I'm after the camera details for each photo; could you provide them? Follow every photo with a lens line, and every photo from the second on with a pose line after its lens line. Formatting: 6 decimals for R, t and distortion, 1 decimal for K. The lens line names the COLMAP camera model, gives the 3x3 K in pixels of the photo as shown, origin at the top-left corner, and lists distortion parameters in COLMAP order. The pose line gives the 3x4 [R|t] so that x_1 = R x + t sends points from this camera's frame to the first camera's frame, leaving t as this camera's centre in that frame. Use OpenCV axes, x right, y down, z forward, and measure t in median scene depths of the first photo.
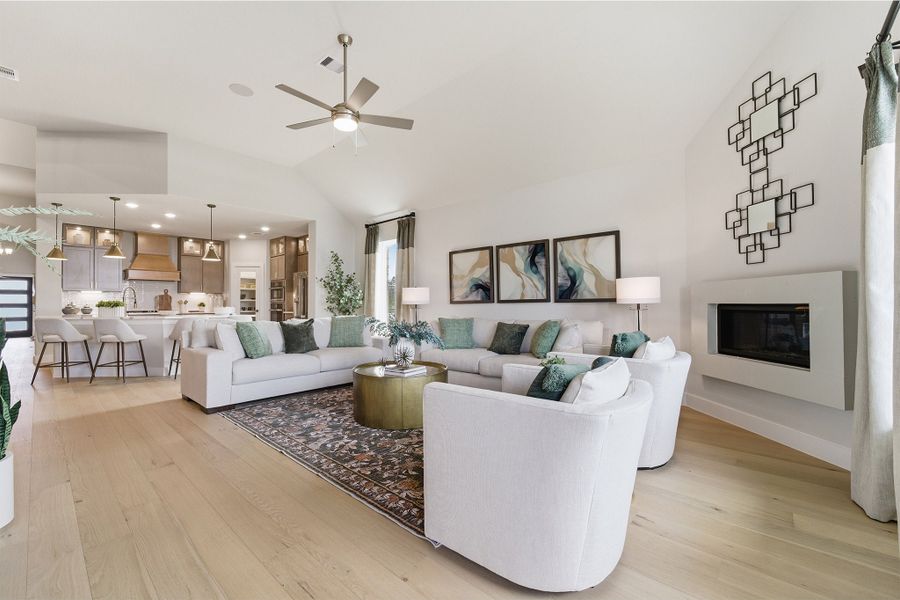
lens RADIAL K [[368.9, 0, 446.2], [0, 368.9, 303.1], [0, 0, 1]] dist [-0.000430, 0.000303]
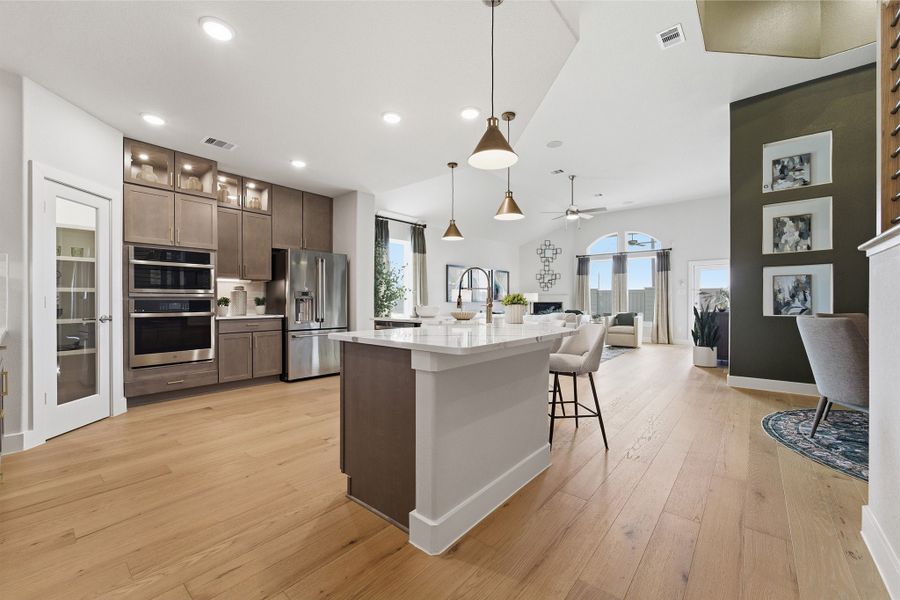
lens RADIAL K [[375.6, 0, 453.0], [0, 375.6, 300.7], [0, 0, 1]] dist [-0.001532, 0.000317]
pose [[-0.054875, -0.000095, 0.998493, -1.795823], [-0.002731, 0.999996, -0.000055, -0.003147], [-0.998489, -0.002730, -0.054875, 1.346046]]
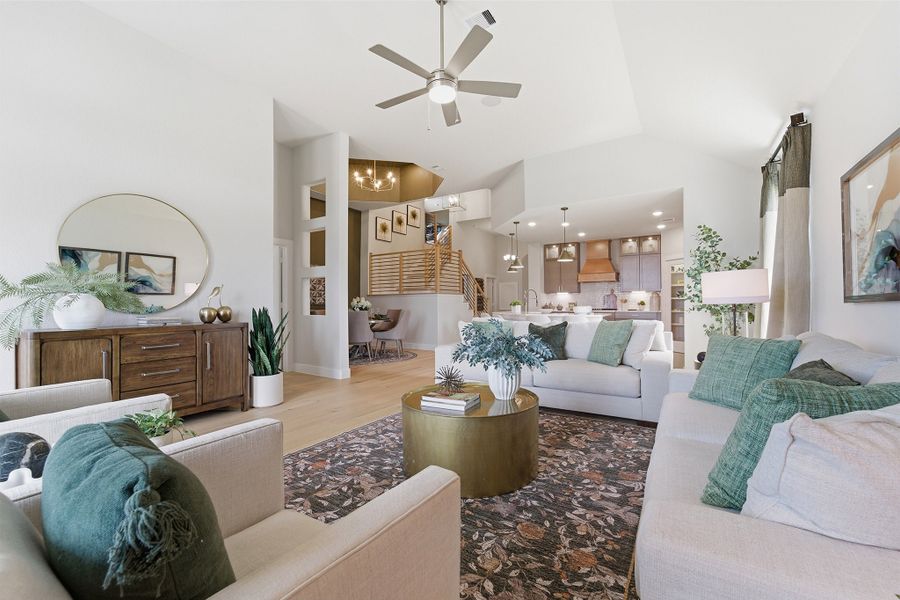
lens RADIAL K [[368.9, 0, 446.2], [0, 368.9, 303.1], [0, 0, 1]] dist [-0.000430, 0.000303]
pose [[0.167198, 0.001548, -0.985922, 0.429220], [0.006826, 0.999973, 0.002728, -0.003639], [0.985900, -0.007186, 0.167183, 0.643236]]
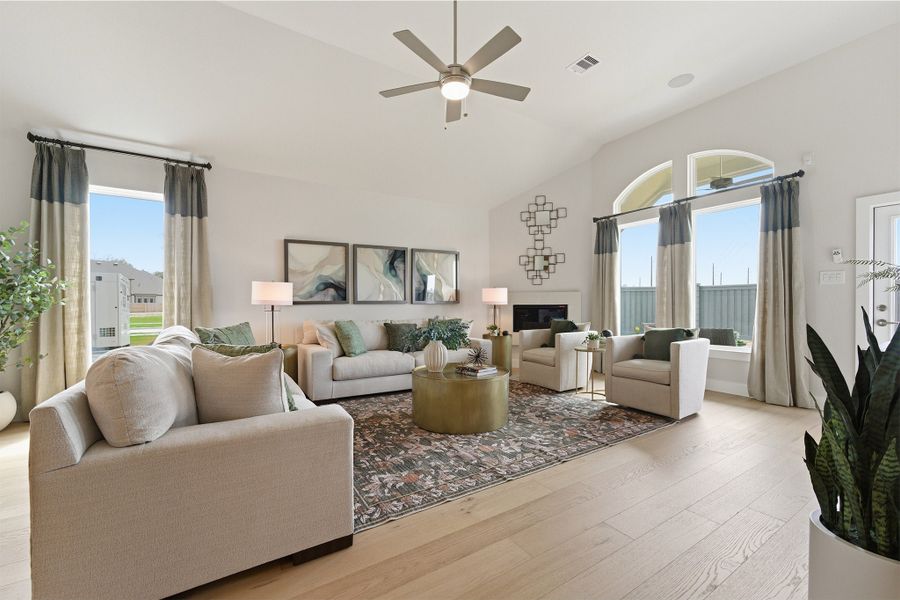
lens RADIAL K [[368.9, 0, 446.2], [0, 368.9, 303.1], [0, 0, 1]] dist [-0.000430, 0.000303]
pose [[0.272728, -0.002519, 0.962088, -0.823081], [0.001805, 0.999996, 0.002107, -0.004609], [-0.962089, 0.001162, 0.272732, 0.587479]]
